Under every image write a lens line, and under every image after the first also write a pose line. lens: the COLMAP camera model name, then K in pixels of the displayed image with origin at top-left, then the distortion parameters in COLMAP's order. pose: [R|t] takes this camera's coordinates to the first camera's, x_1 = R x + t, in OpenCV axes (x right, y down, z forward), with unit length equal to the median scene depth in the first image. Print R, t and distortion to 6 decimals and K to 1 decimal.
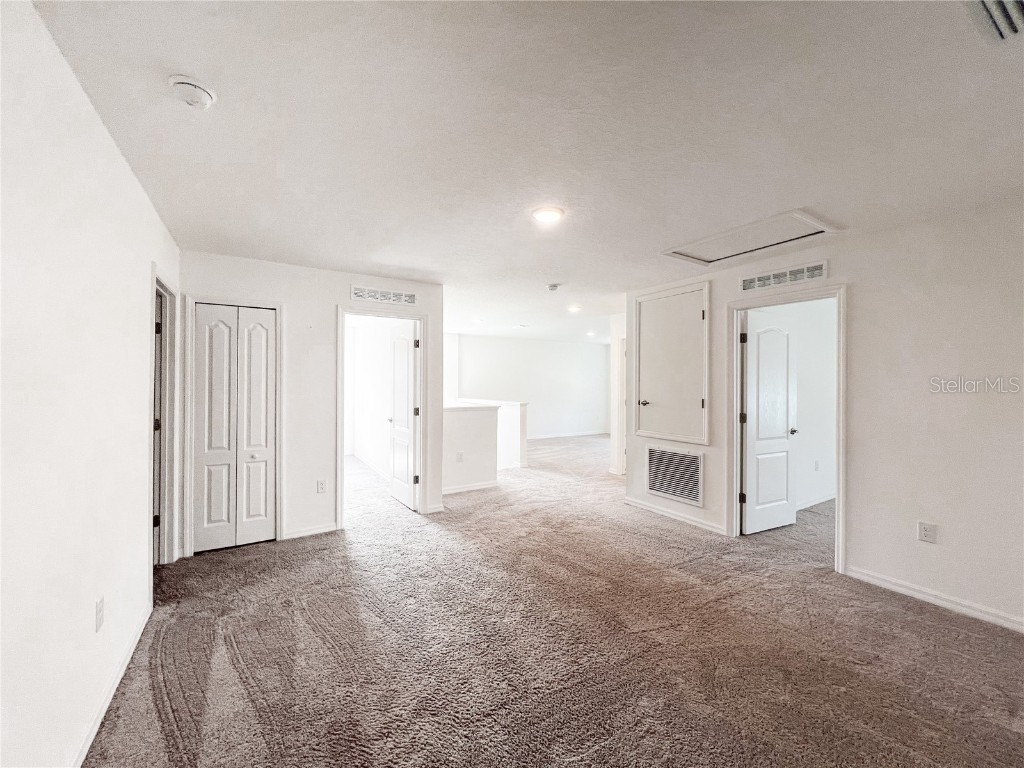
lens RADIAL K [[409.9, 0, 504.4], [0, 409.9, 382.5], [0, 0, 1]] dist [-0.004299, 0.000892]
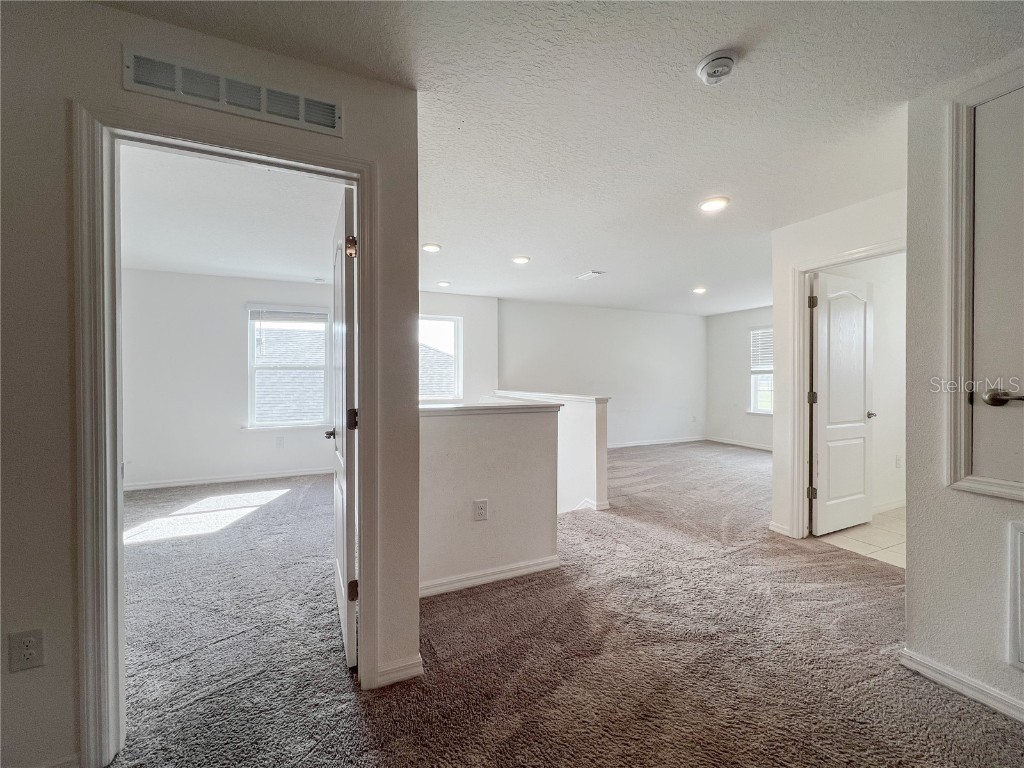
lens RADIAL K [[409.9, 0, 508.3], [0, 409.9, 378.9], [0, 0, 1]] dist [-0.004299, 0.000892]
pose [[0.992311, -0.004595, -0.123686, -0.018516], [0.005313, 0.999971, 0.005475, 0.031443], [0.123657, -0.006090, 0.992306, 0.633747]]
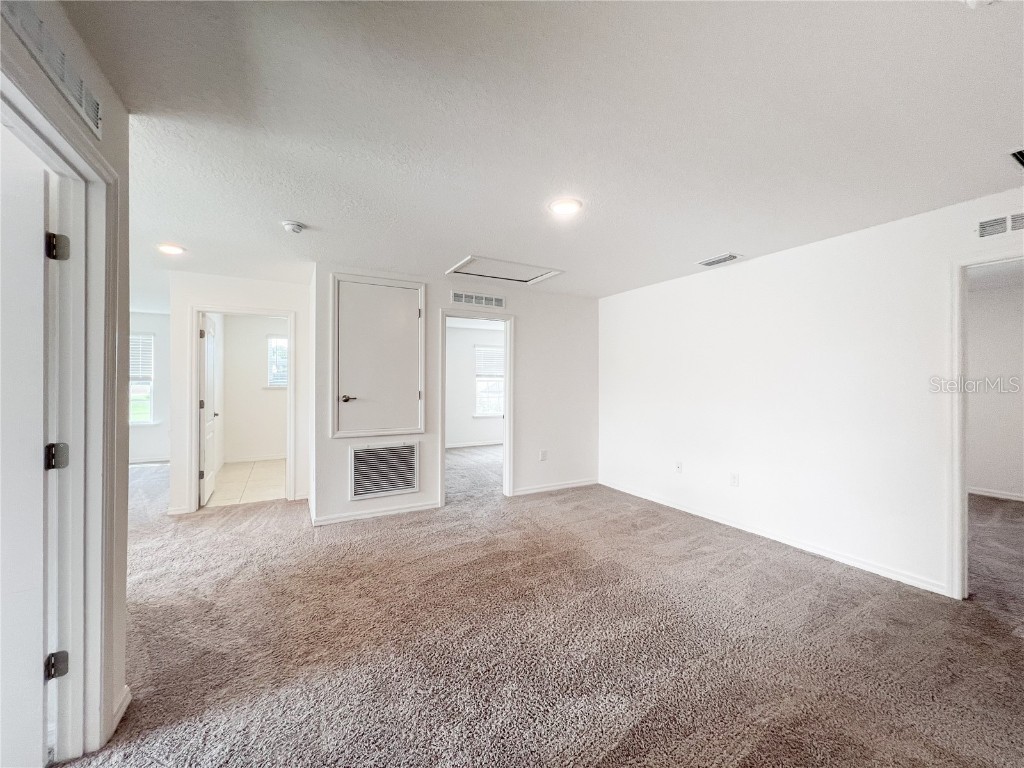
lens RADIAL K [[410.3, 0, 515.1], [0, 410.3, 379.1], [0, 0, 1]] dist [-0.011553, -0.000133]
pose [[0.030796, 0.004907, 0.999514, -0.525656], [-0.004204, 0.999980, -0.004780, 0.011957], [-0.999517, -0.004055, 0.030816, 0.636528]]
